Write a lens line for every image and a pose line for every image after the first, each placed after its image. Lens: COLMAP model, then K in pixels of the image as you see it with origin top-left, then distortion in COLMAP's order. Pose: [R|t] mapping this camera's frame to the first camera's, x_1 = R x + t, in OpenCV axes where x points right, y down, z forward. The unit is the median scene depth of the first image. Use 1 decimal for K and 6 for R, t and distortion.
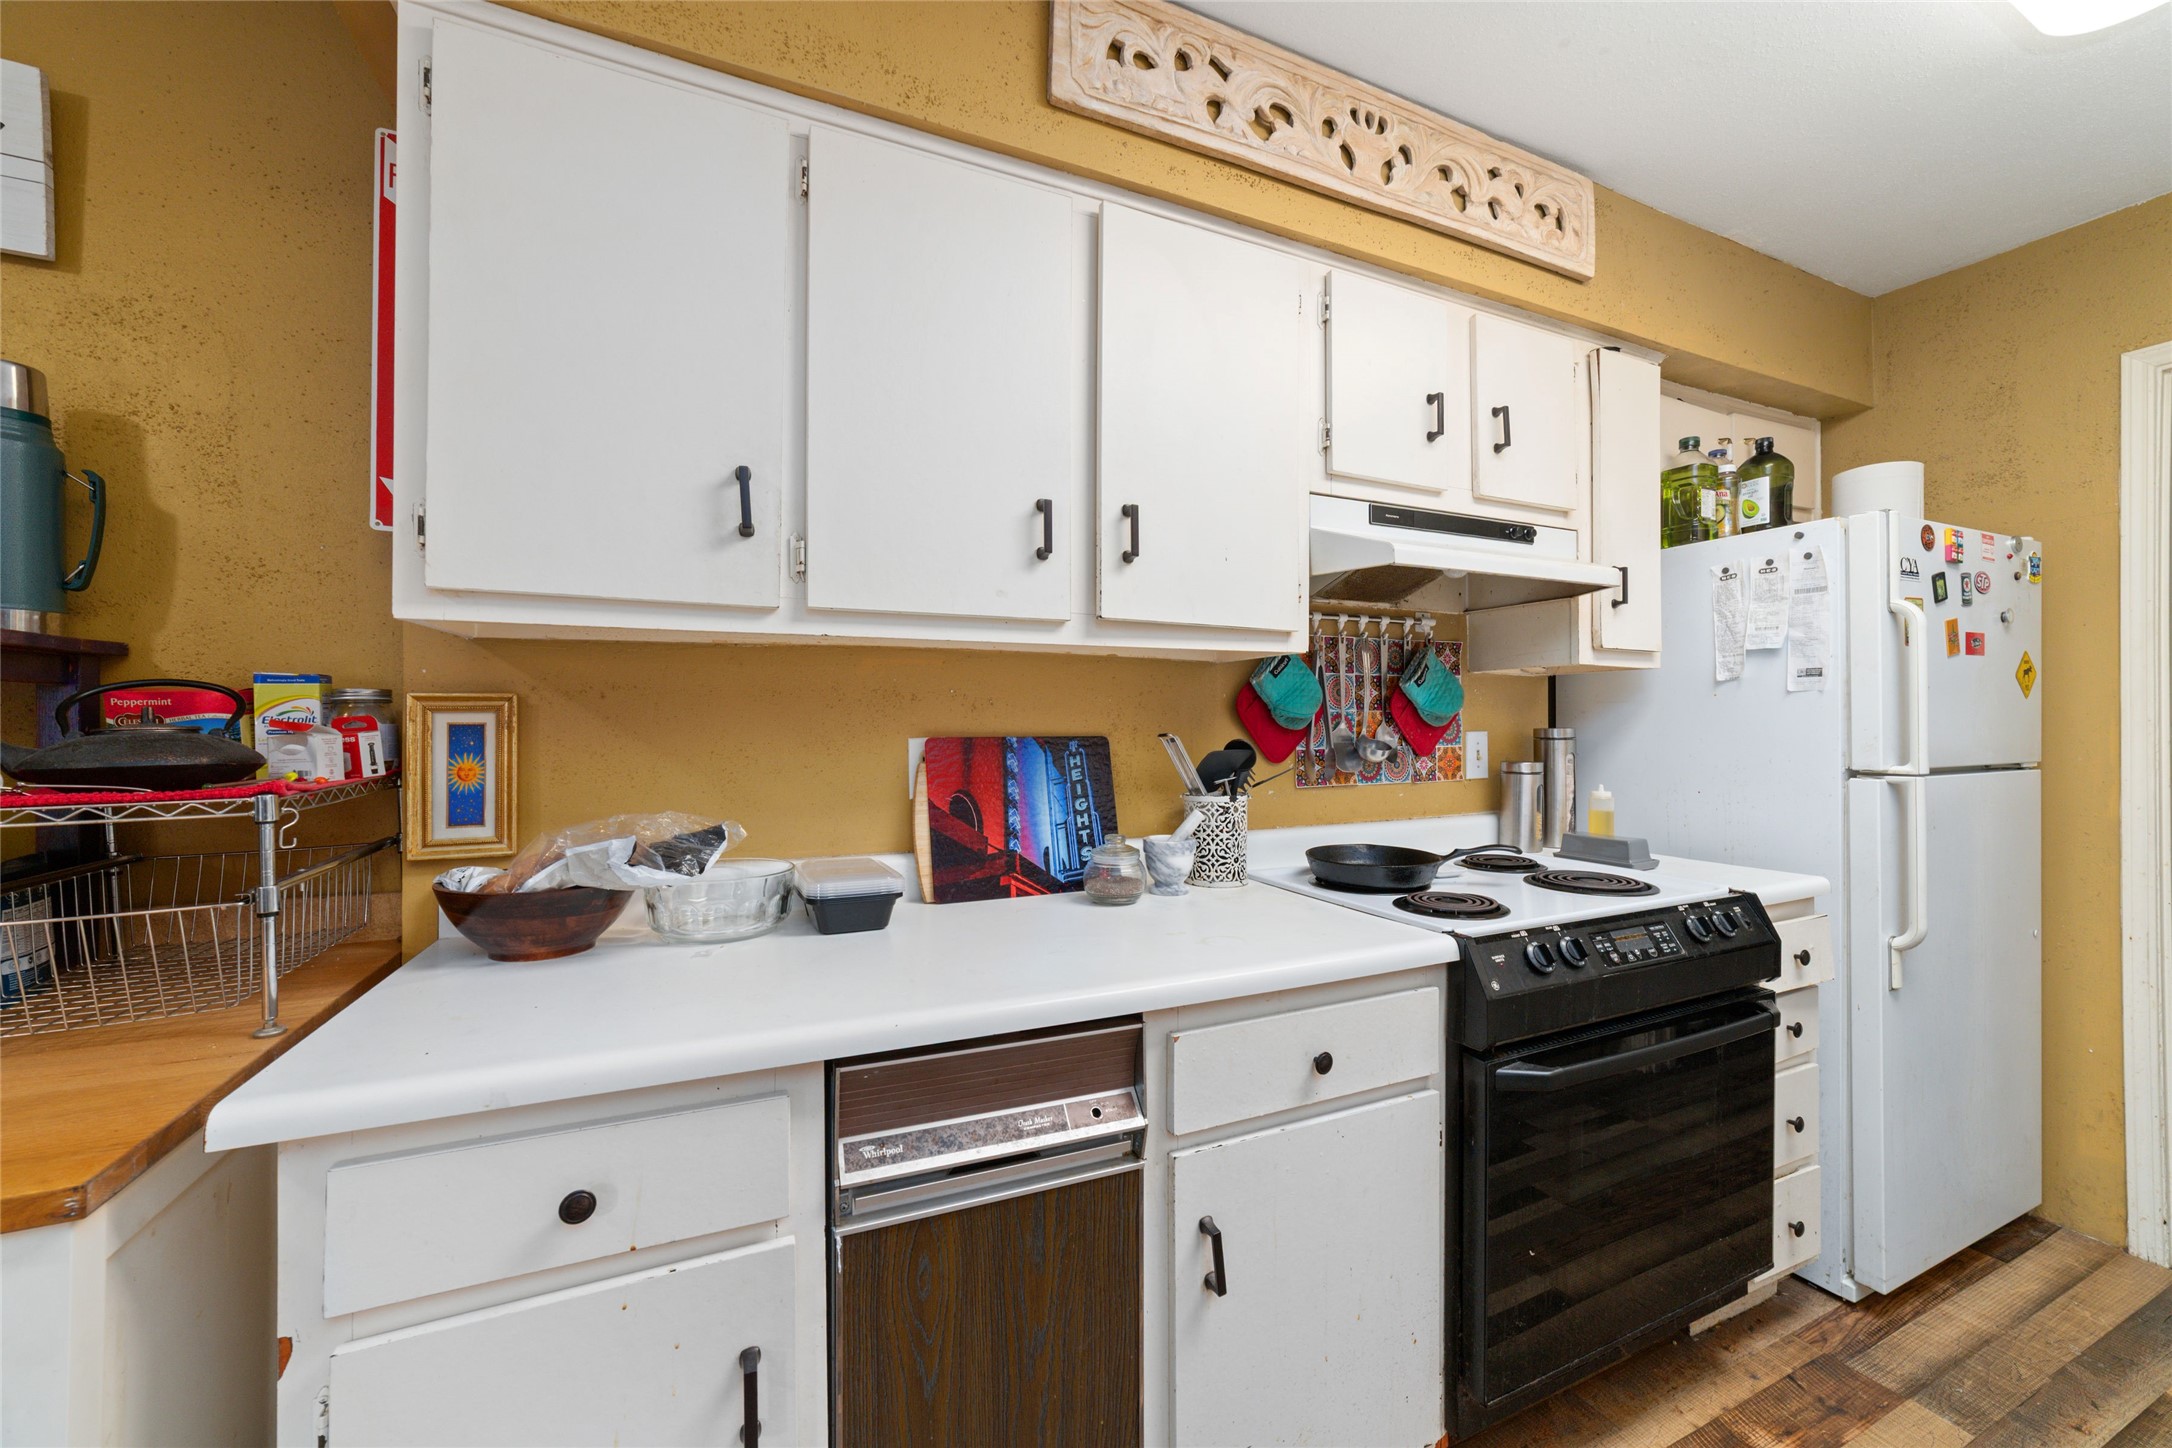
lens RADIAL K [[836.5, 0, 1089.3], [0, 836.5, 717.0], [0, 0, 1]] dist [-0.017559, 0.006284]
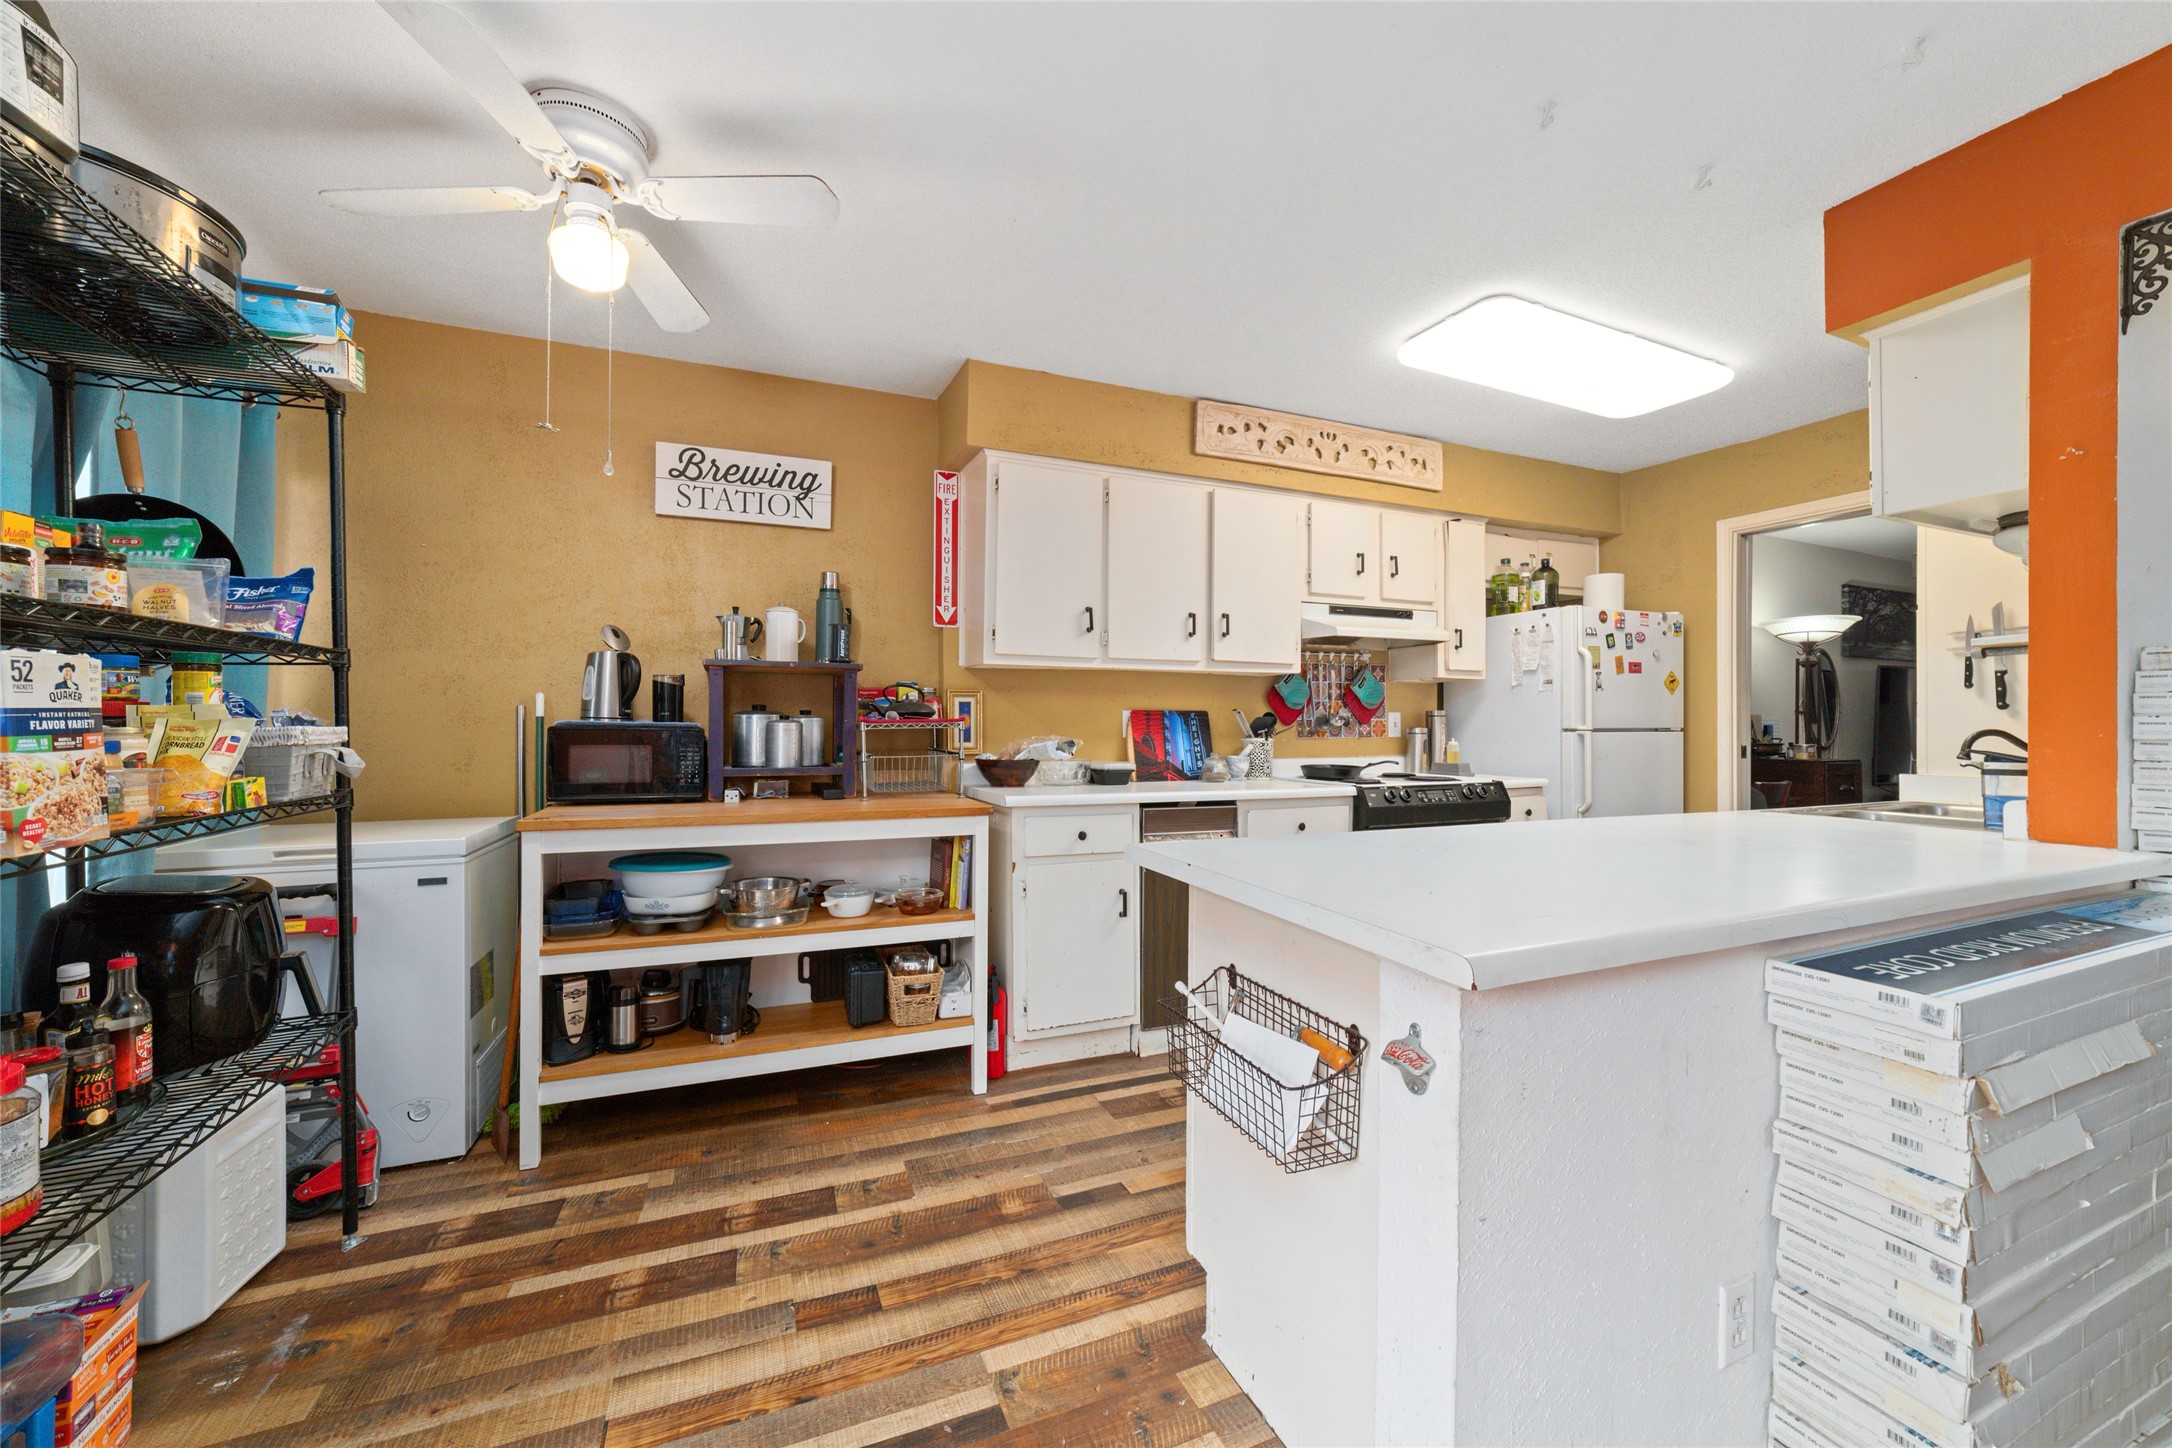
lens RADIAL K [[836.5, 0, 1089.3], [0, 836.5, 717.0], [0, 0, 1]] dist [-0.017559, 0.006284]
pose [[0.999684, 0.002961, -0.024967, -0.232669], [-0.003047, 0.999990, -0.003403, 0.047346], [0.024957, 0.003478, 0.999682, -1.175132]]
